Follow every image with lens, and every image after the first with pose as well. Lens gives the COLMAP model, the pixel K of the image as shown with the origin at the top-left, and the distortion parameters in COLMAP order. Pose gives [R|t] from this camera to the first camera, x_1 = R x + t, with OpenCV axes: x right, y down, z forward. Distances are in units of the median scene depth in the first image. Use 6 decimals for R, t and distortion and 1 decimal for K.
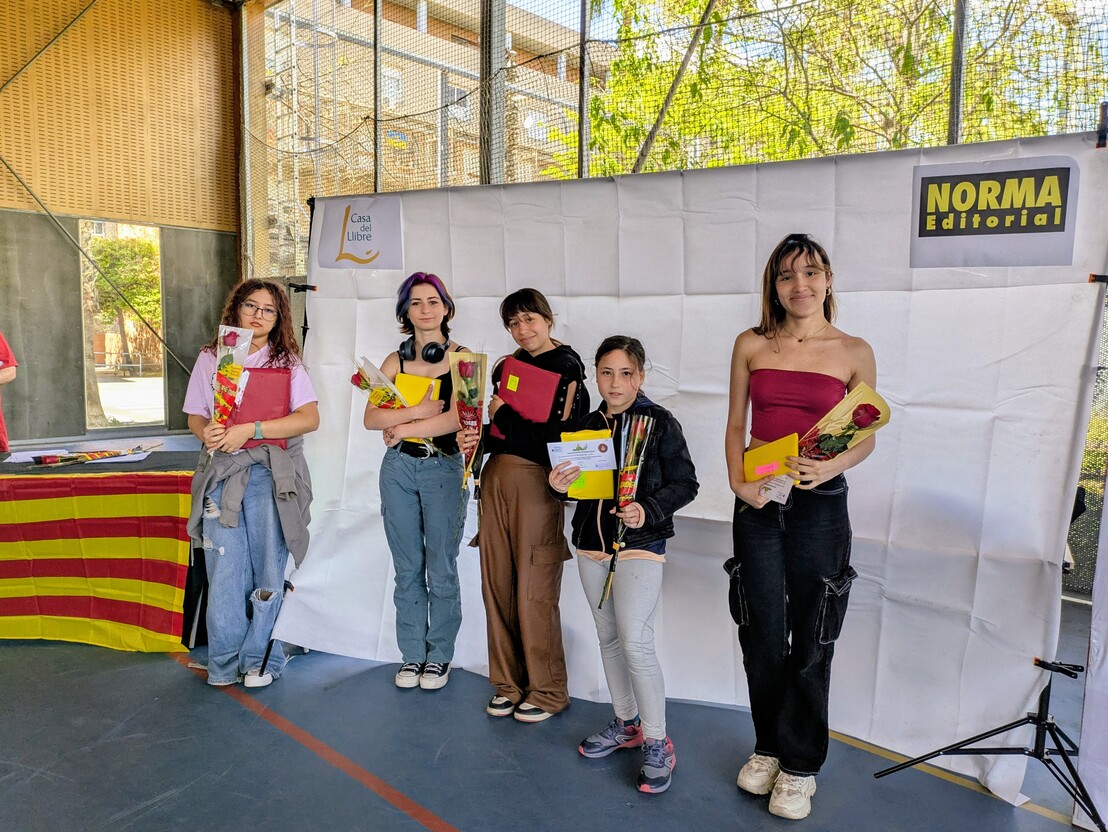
lens RADIAL K [[807.4, 0, 554.0], [0, 807.4, 416.0], [0, 0, 1]] dist [0.007093, -0.002507]
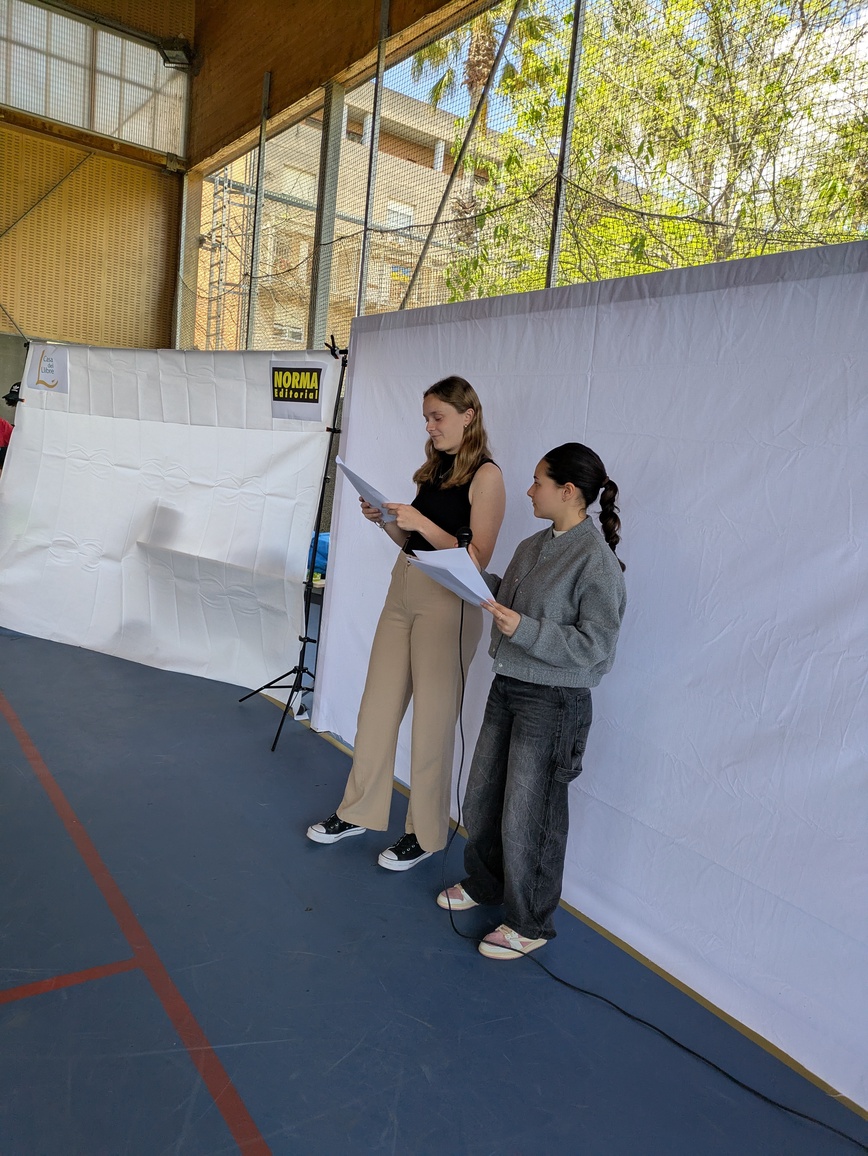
lens RADIAL K [[842.3, 0, 434.0], [0, 842.3, 578.0], [0, 0, 1]] dist [0.007093, -0.002507]
pose [[0.973895, 0.113254, -0.196728, 0.349870], [-0.108136, 0.993462, 0.036600, 0.018224], [0.199587, -0.014371, 0.979775, -0.221735]]
